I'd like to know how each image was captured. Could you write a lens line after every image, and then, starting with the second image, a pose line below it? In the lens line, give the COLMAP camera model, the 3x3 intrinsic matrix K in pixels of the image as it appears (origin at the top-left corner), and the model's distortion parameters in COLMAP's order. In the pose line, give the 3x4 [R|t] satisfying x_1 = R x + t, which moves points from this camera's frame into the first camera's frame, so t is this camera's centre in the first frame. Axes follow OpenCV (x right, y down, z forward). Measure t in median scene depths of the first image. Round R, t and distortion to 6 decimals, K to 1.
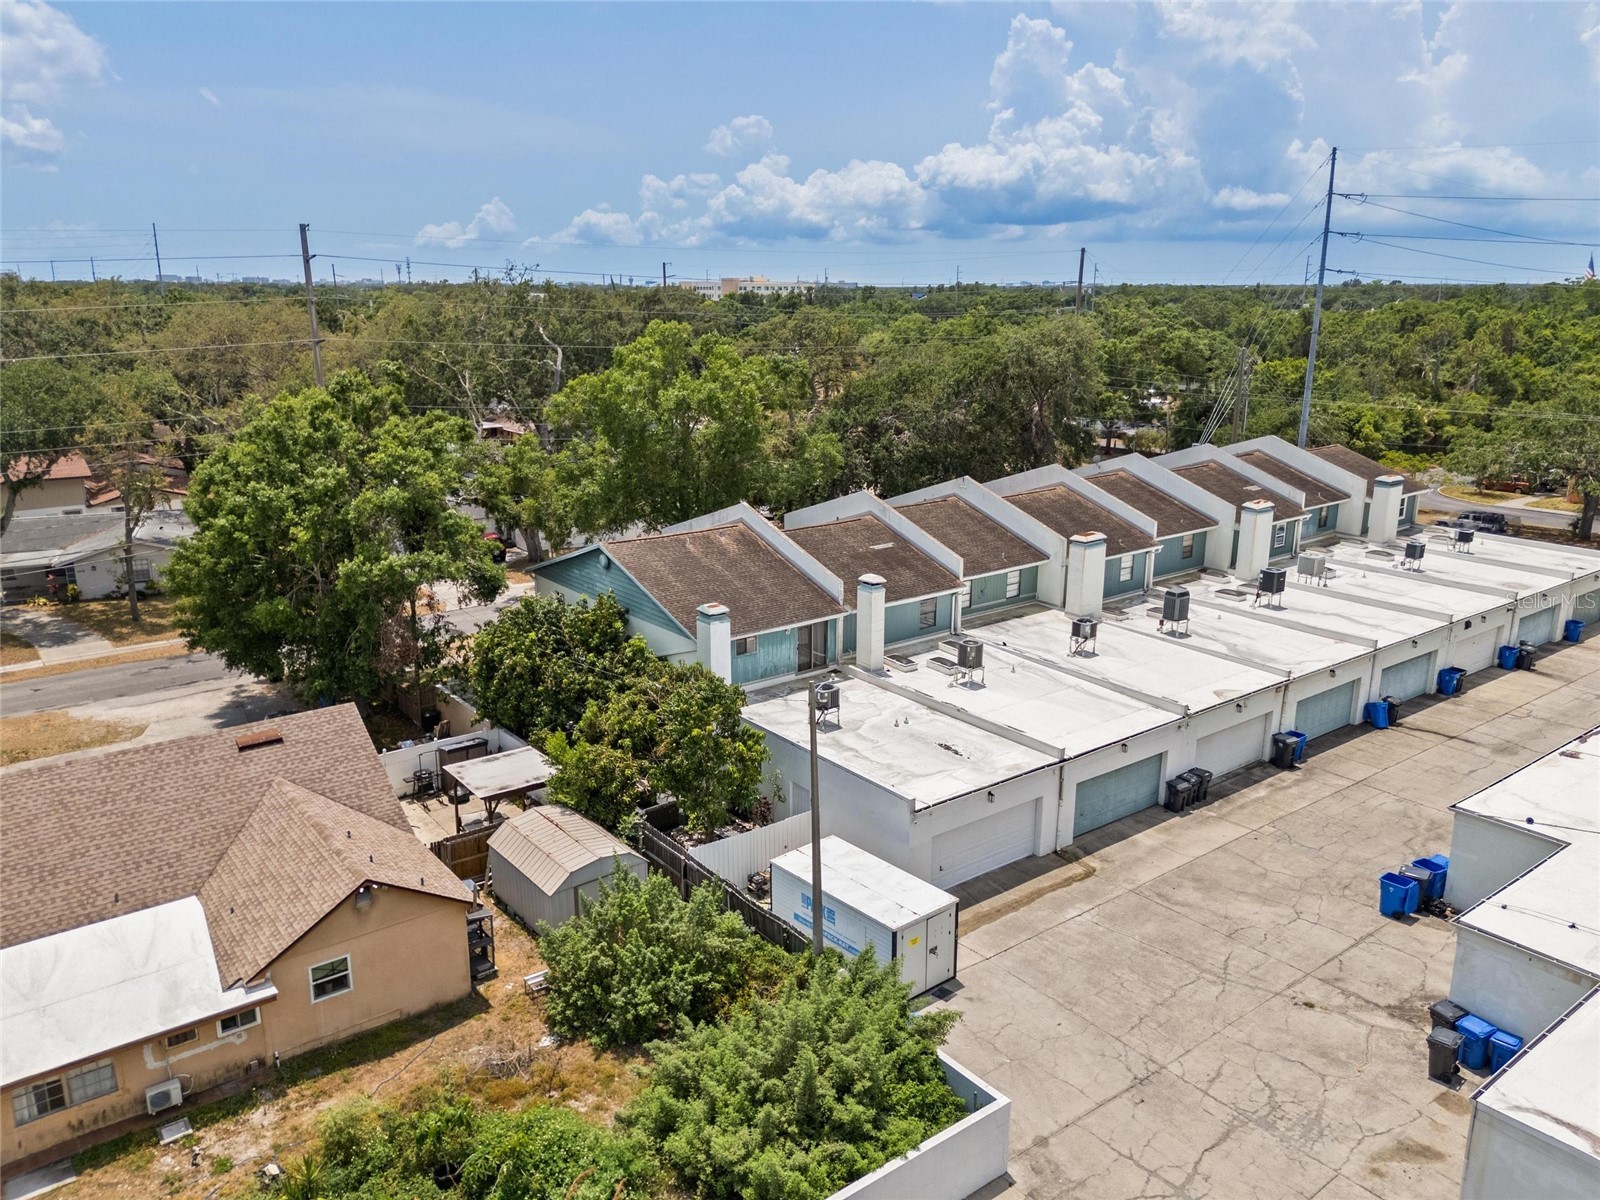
lens RADIAL K [[1170.2, 0, 797.0], [0, 1170.2, 554.0], [0, 0, 1]] dist [0.076550, -0.059552]
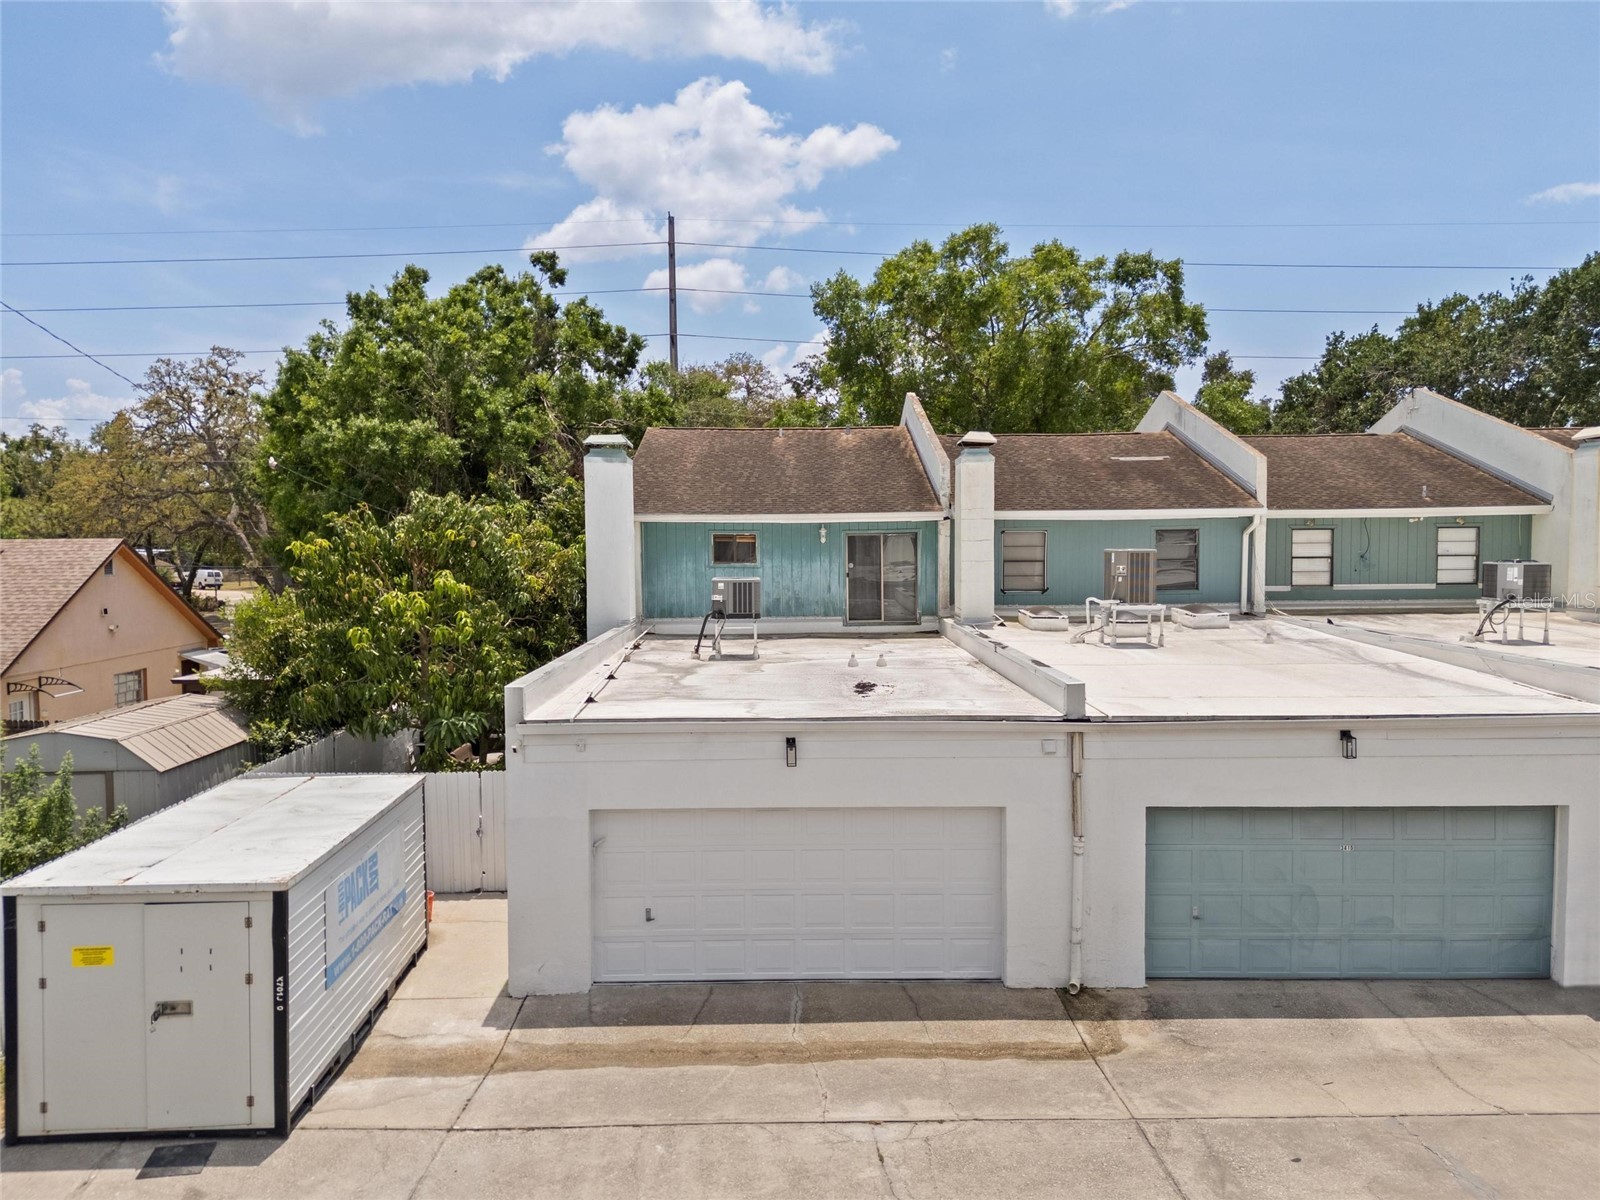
lens RADIAL K [[1177.5, 0, 807.9], [0, 1177.5, 600.5], [0, 0, 1]] dist [0.067602, -0.066594]
pose [[0.804260, 0.024060, -0.593790, 0.369825], [-0.121841, 0.984630, -0.125131, 0.193028], [0.581653, 0.172986, 0.794830, 0.654657]]
